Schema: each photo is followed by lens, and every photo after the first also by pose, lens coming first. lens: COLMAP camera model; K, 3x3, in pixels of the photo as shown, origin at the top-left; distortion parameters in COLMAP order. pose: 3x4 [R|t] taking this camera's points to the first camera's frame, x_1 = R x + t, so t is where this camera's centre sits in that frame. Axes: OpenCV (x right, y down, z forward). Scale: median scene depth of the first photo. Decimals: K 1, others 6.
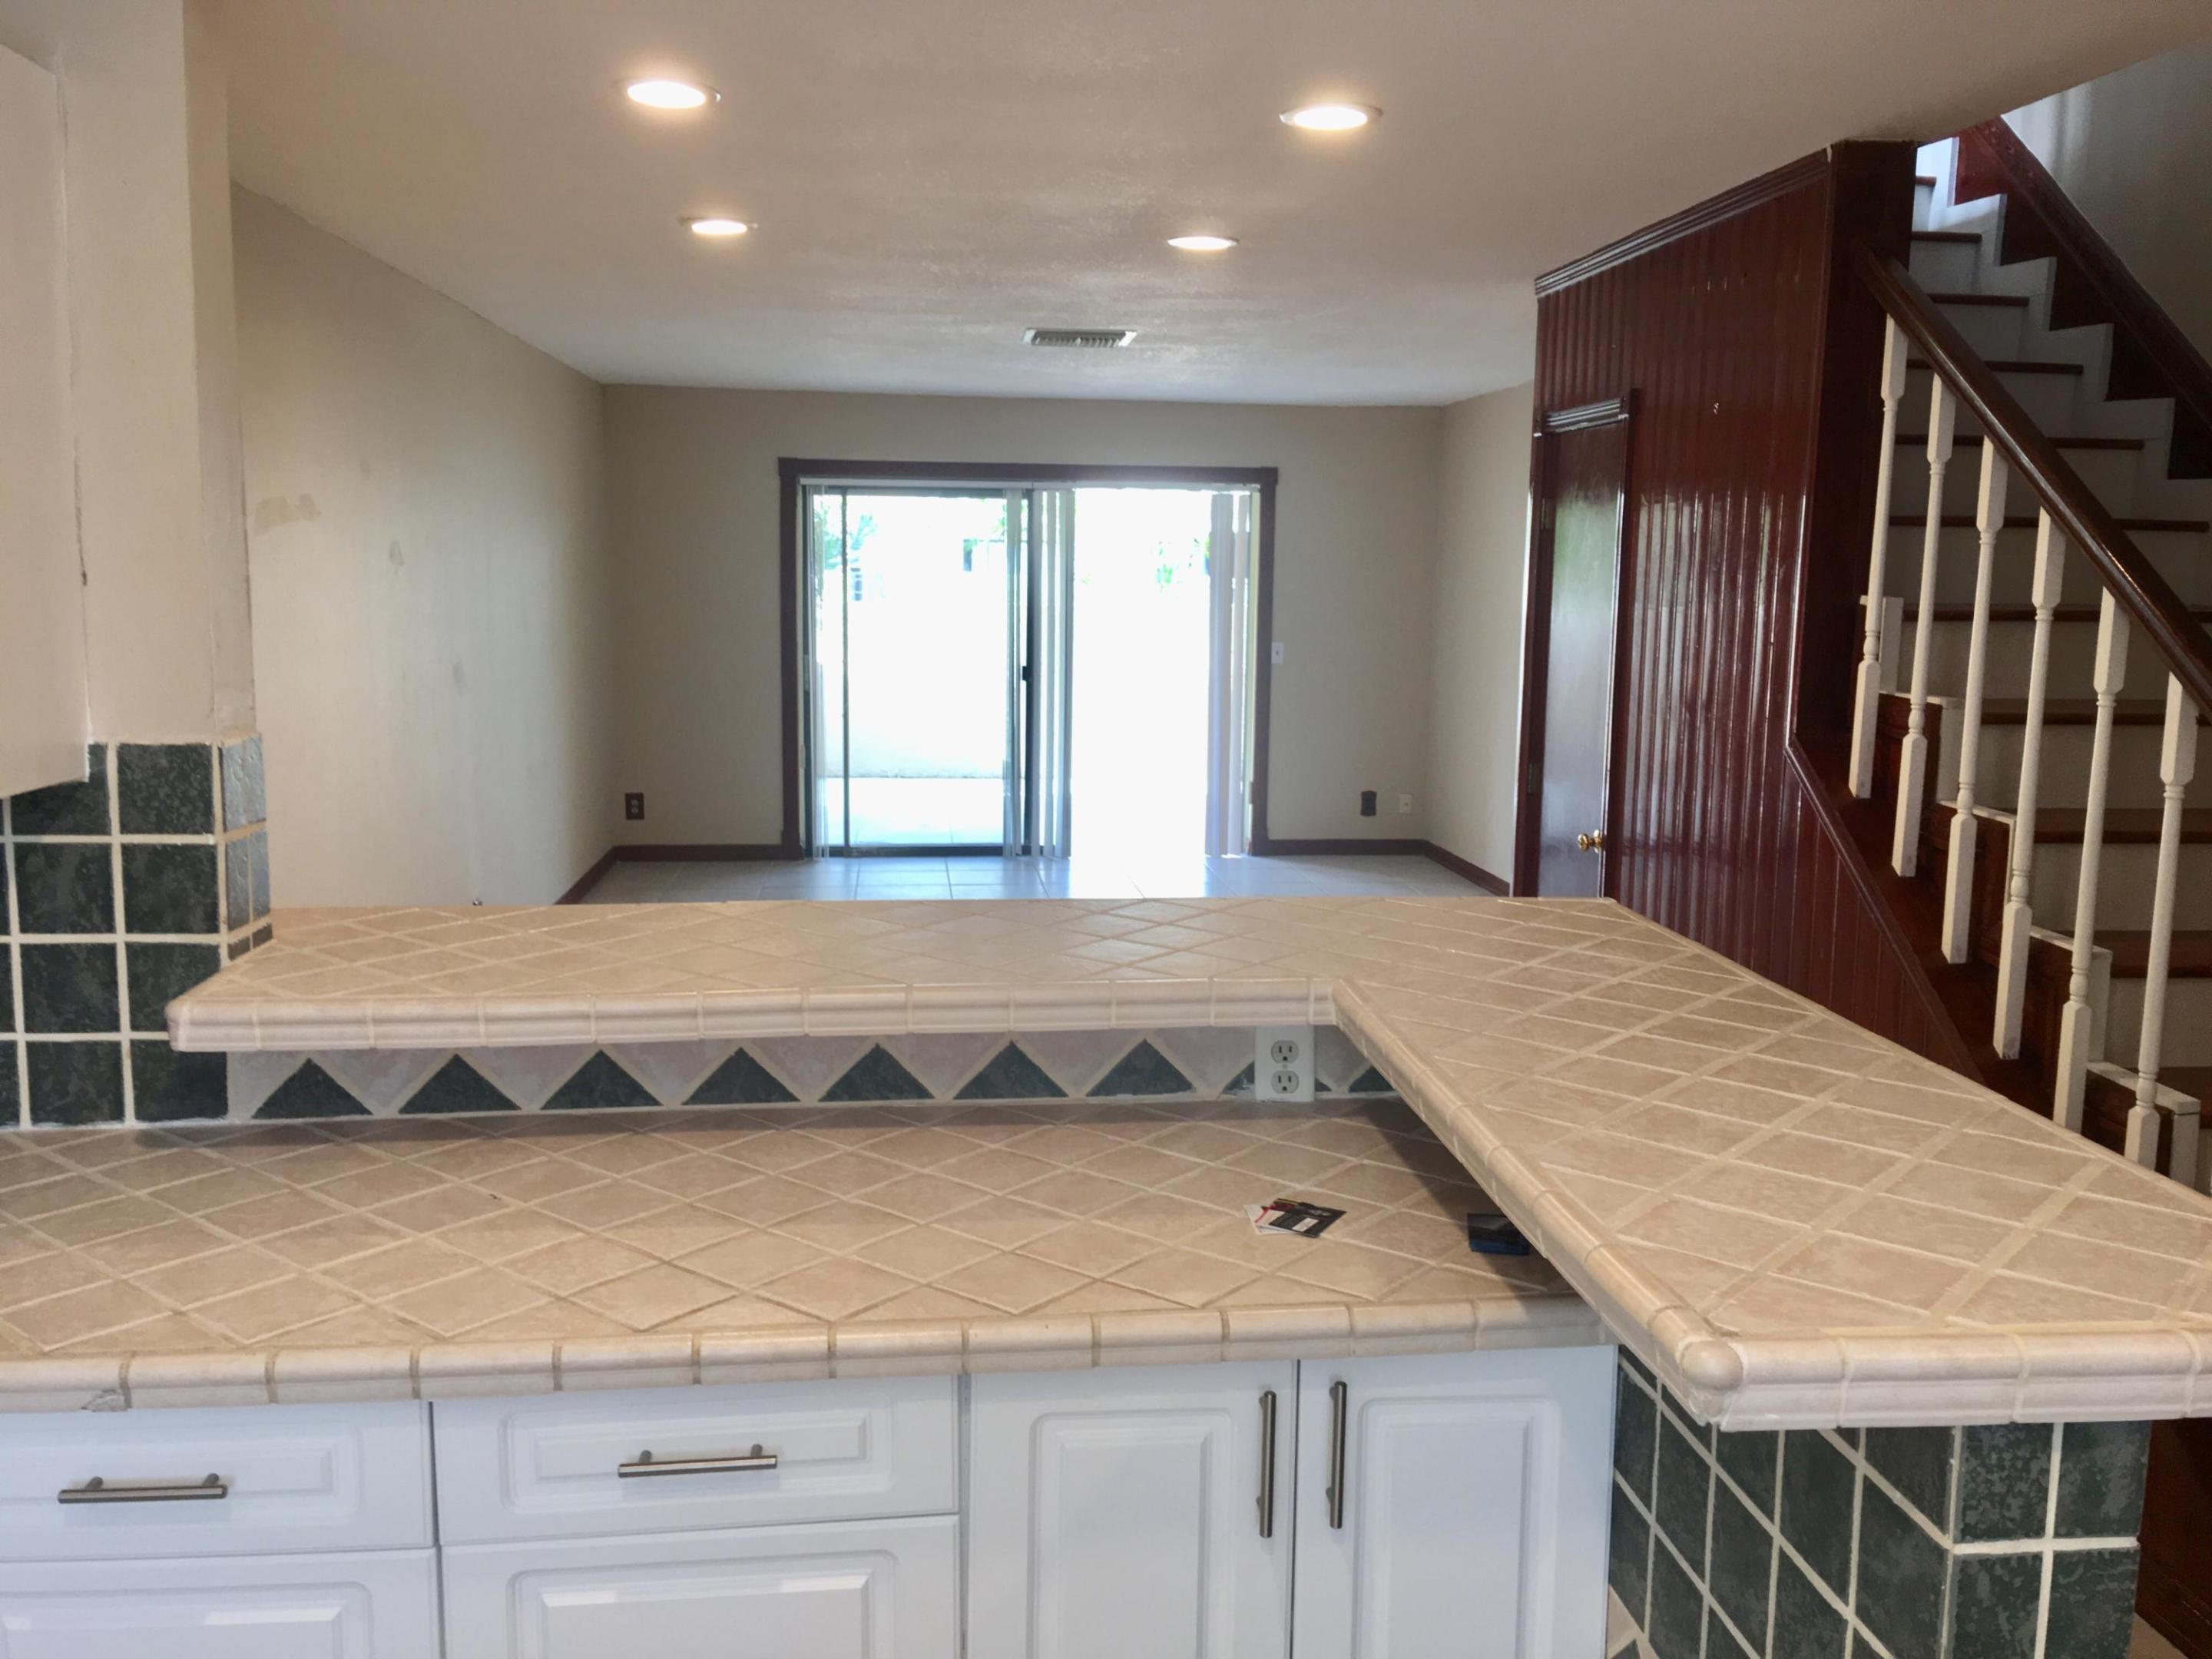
lens RADIAL K [[1892.4, 0, 1111.2], [0, 1892.4, 819.7], [0, 0, 1]] dist [0.094882, -0.127938]
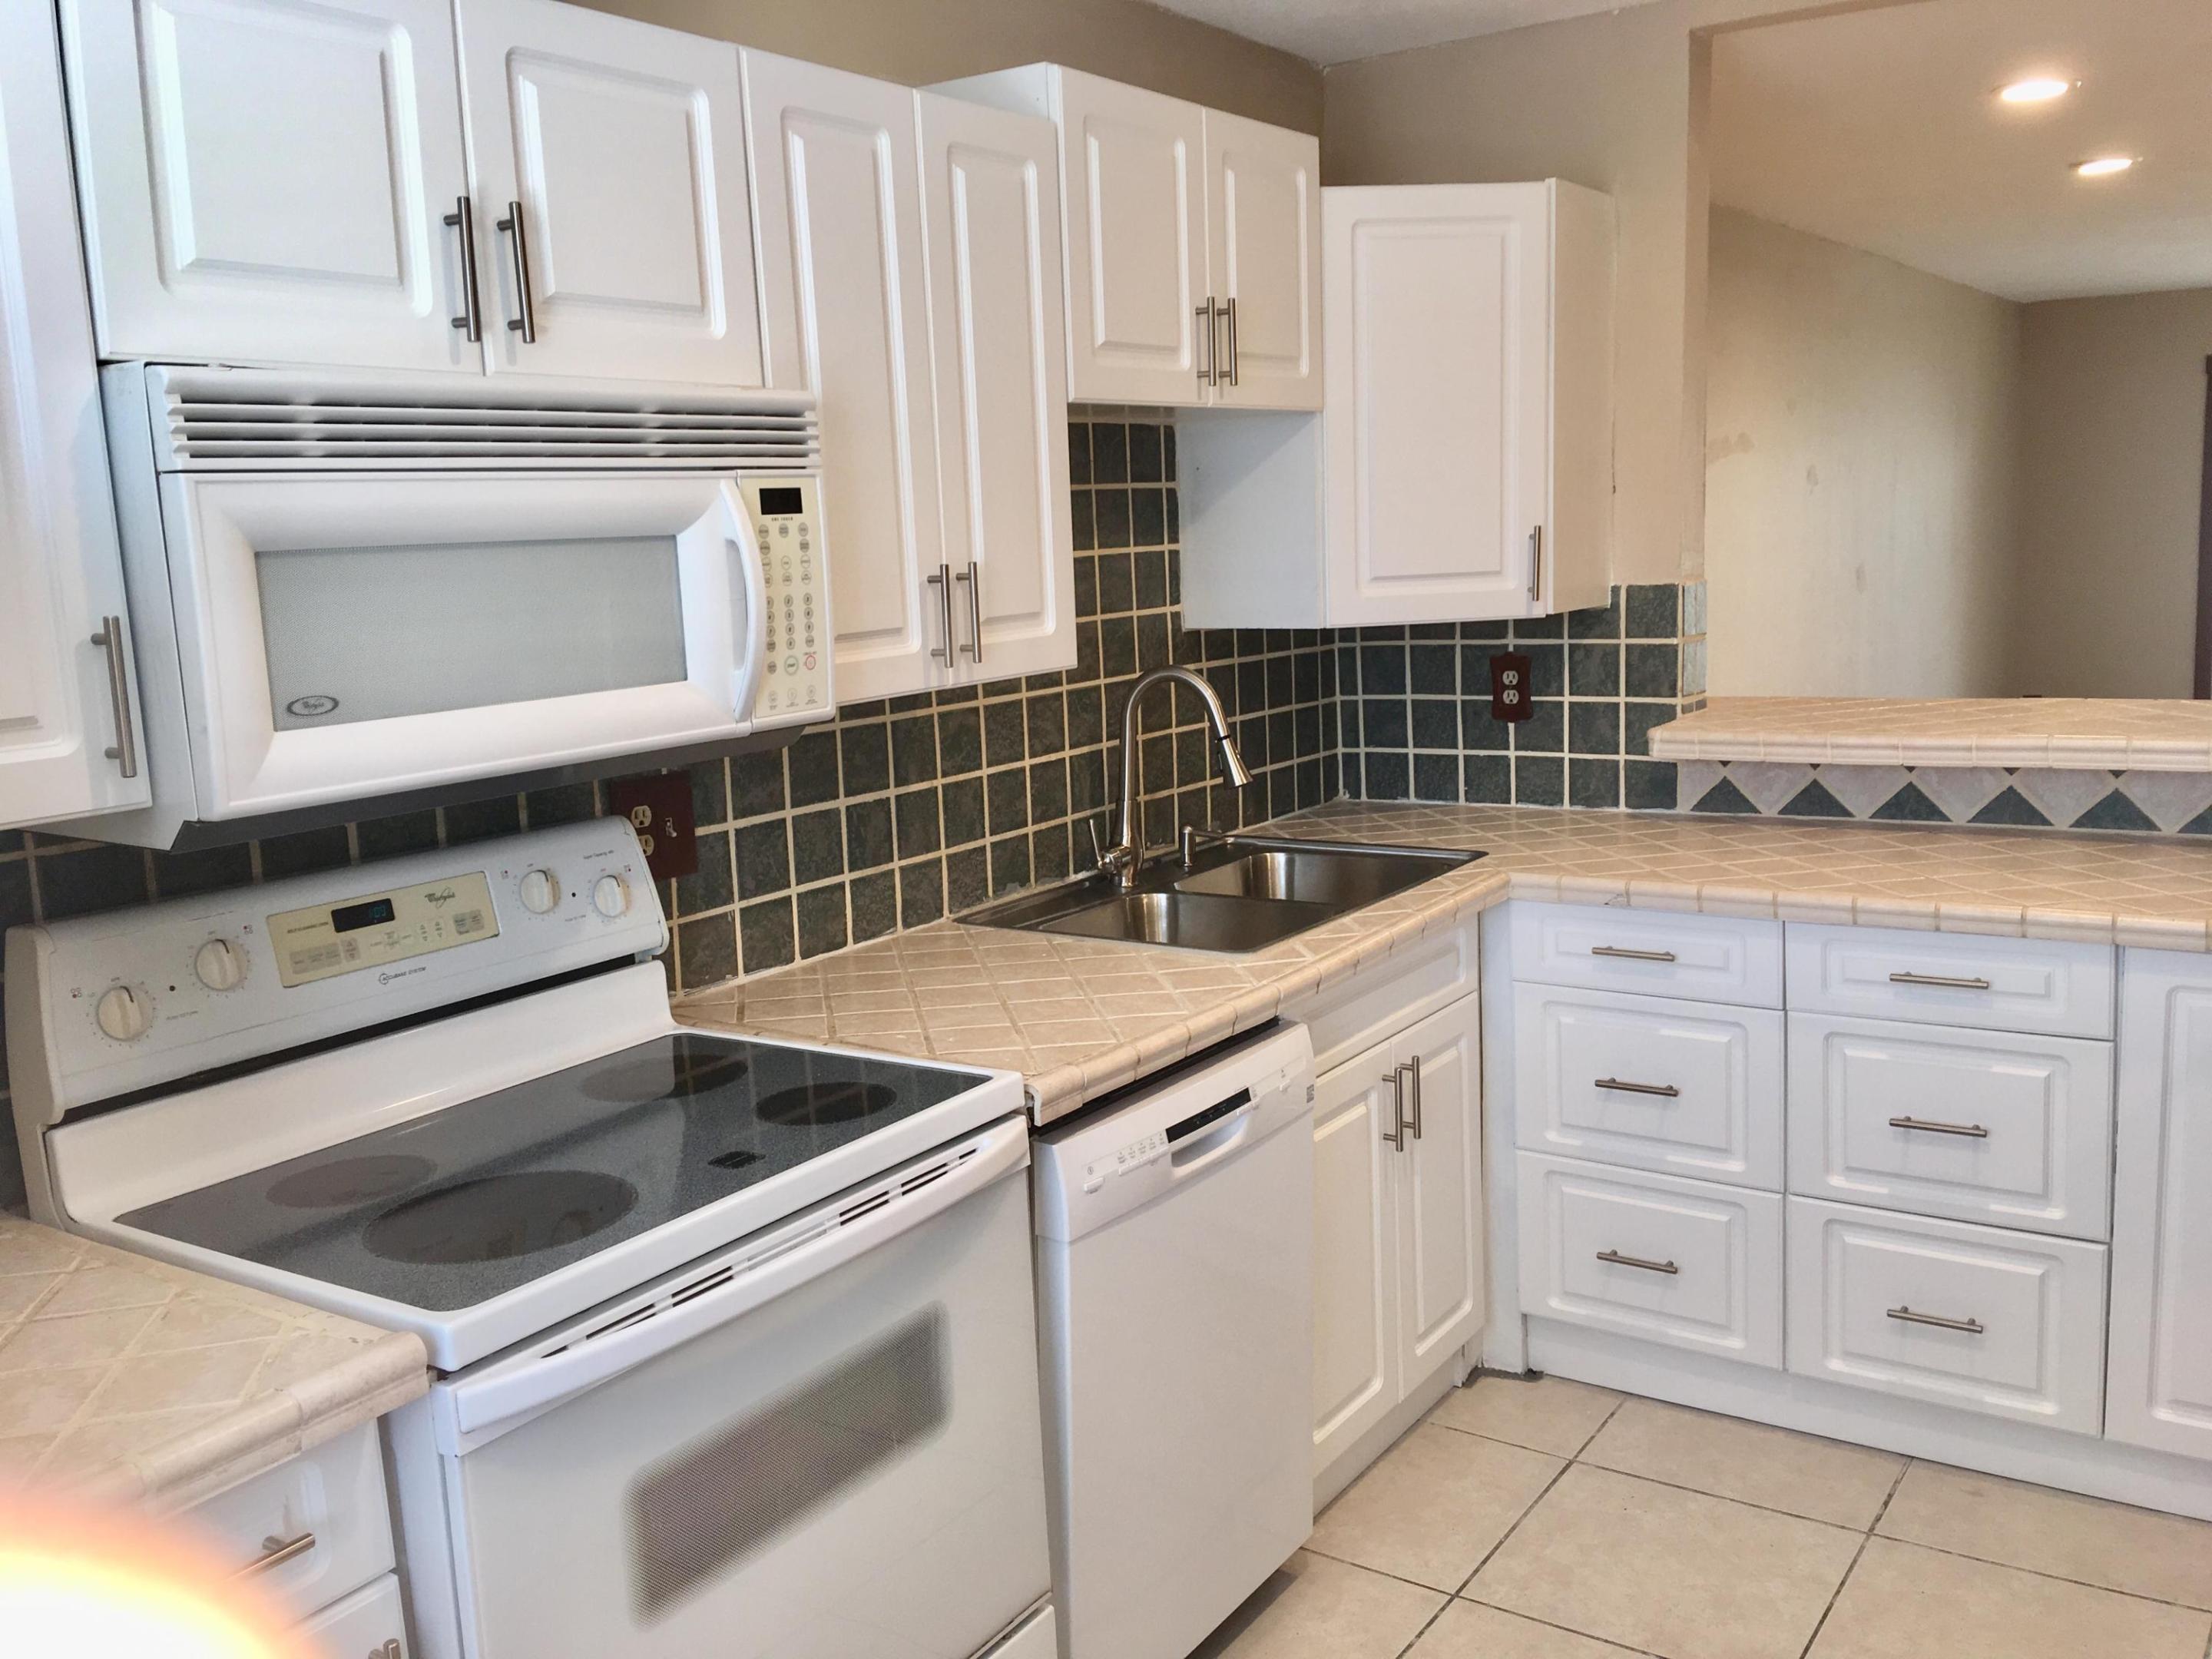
lens RADIAL K [[1892.4, 0, 1106.6], [0, 1892.4, 818.6], [0, 0, 1]] dist [0.094882, -0.127938]
pose [[0.757376, 0.054665, -0.650687, 0.251154], [-0.033146, 0.998423, 0.045299, 0.106842], [0.652137, -0.012741, 0.757994, -0.596519]]
